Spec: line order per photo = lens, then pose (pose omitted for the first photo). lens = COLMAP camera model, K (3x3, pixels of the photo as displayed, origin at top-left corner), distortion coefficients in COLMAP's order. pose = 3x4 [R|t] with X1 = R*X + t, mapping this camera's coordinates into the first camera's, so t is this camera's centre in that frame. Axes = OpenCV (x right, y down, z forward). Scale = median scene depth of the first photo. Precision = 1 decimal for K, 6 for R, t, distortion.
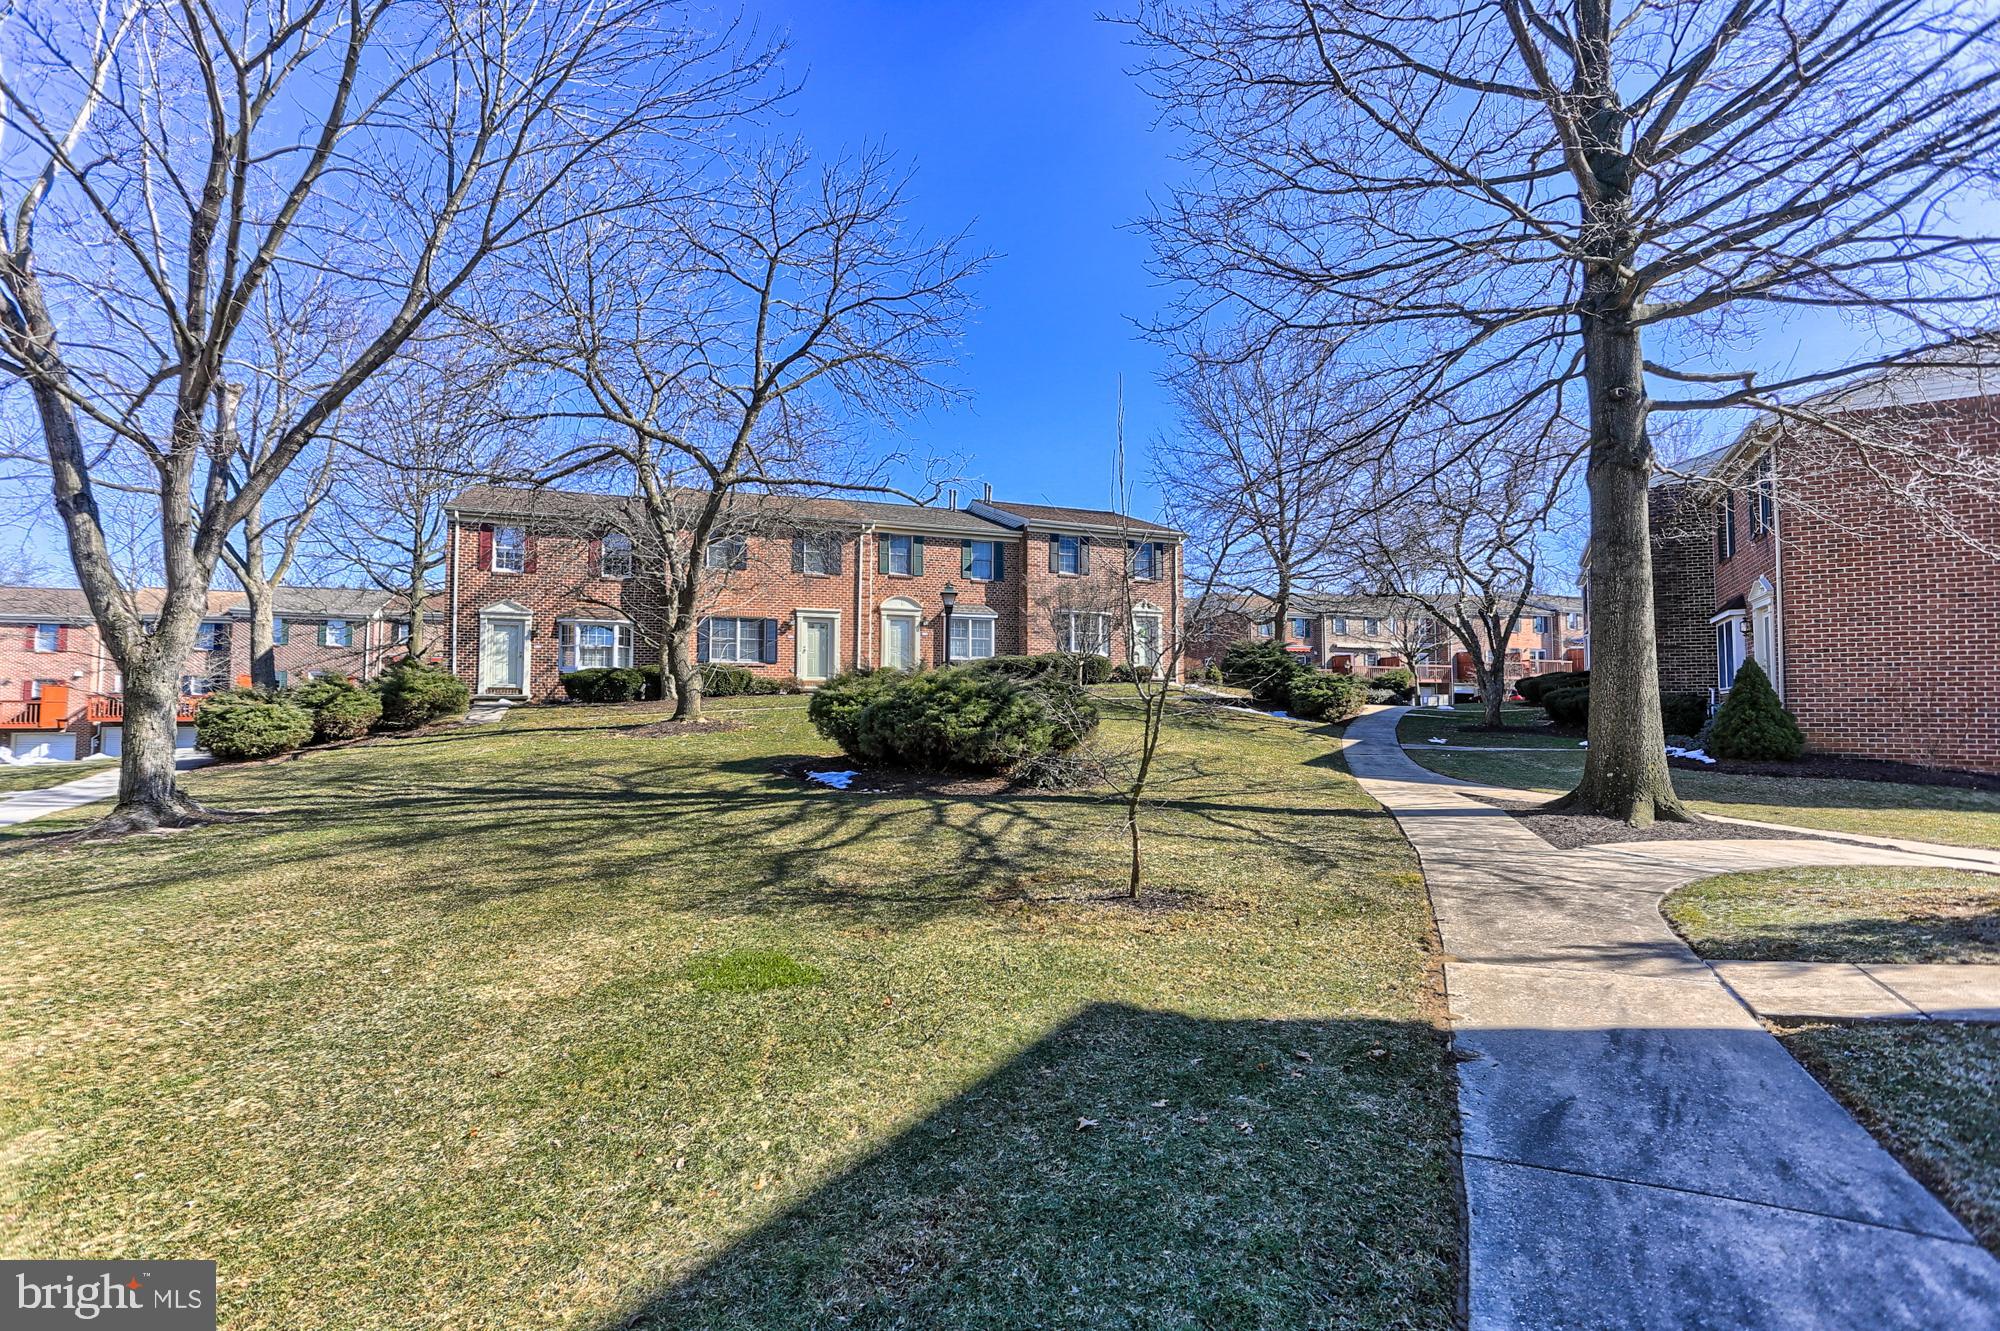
lens RADIAL K [[1006.3, 0, 992.5], [0, 1006.3, 683.3], [0, 0, 1]] dist [-0.052844, 0.043753]
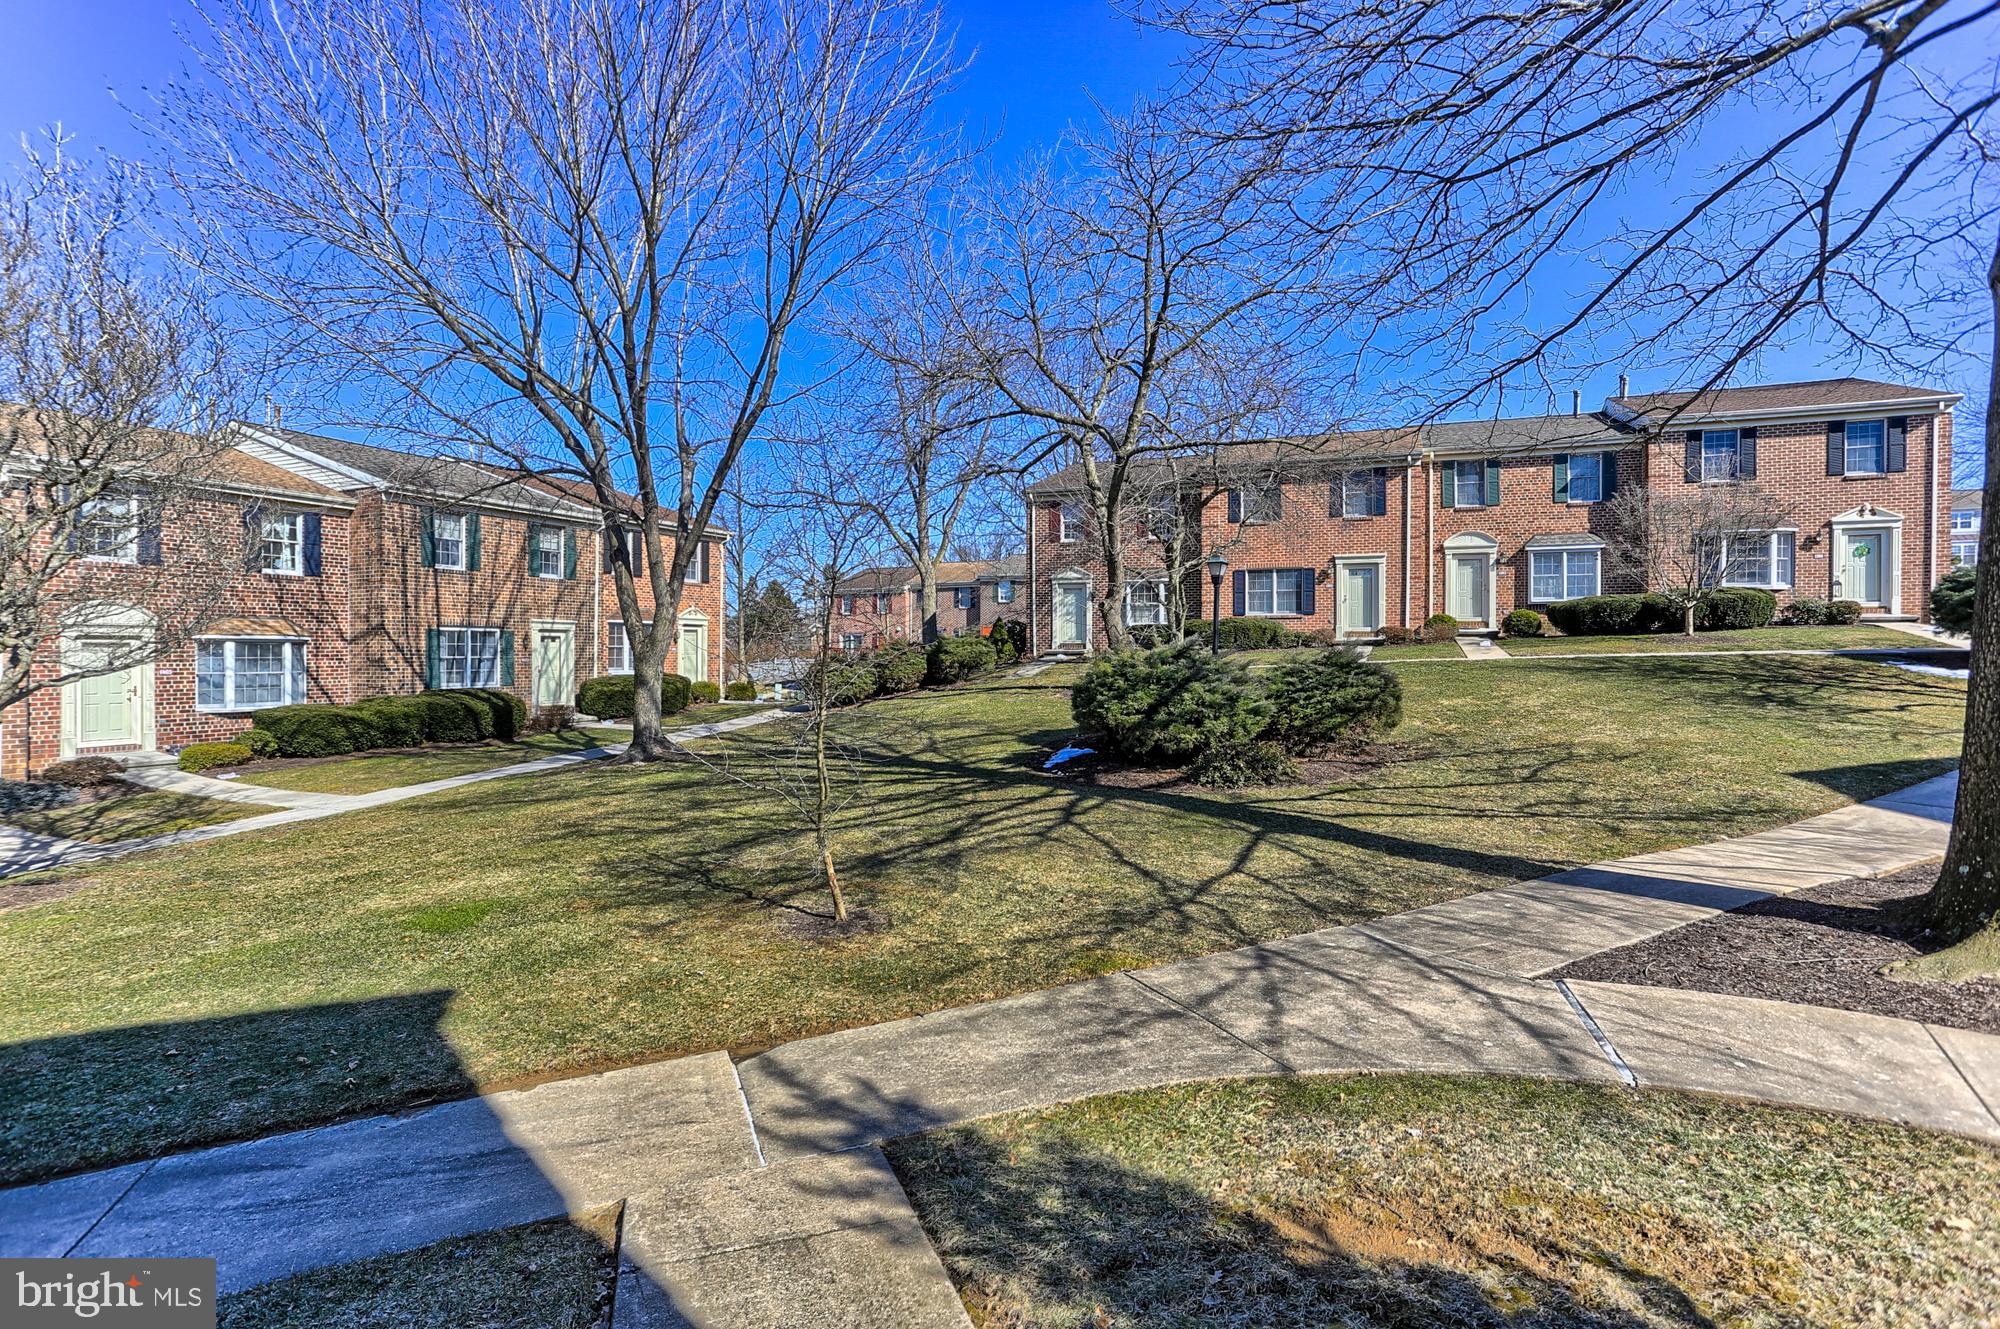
lens RADIAL K [[1006.3, 0, 992.5], [0, 1006.3, 682.3], [0, 0, 1]] dist [-0.052844, 0.043753]
pose [[0.720373, 0.020876, -0.693273, 0.236291], [0.027993, 0.997857, 0.059135, -0.020752], [0.693022, -0.062006, 0.718245, 0.094087]]
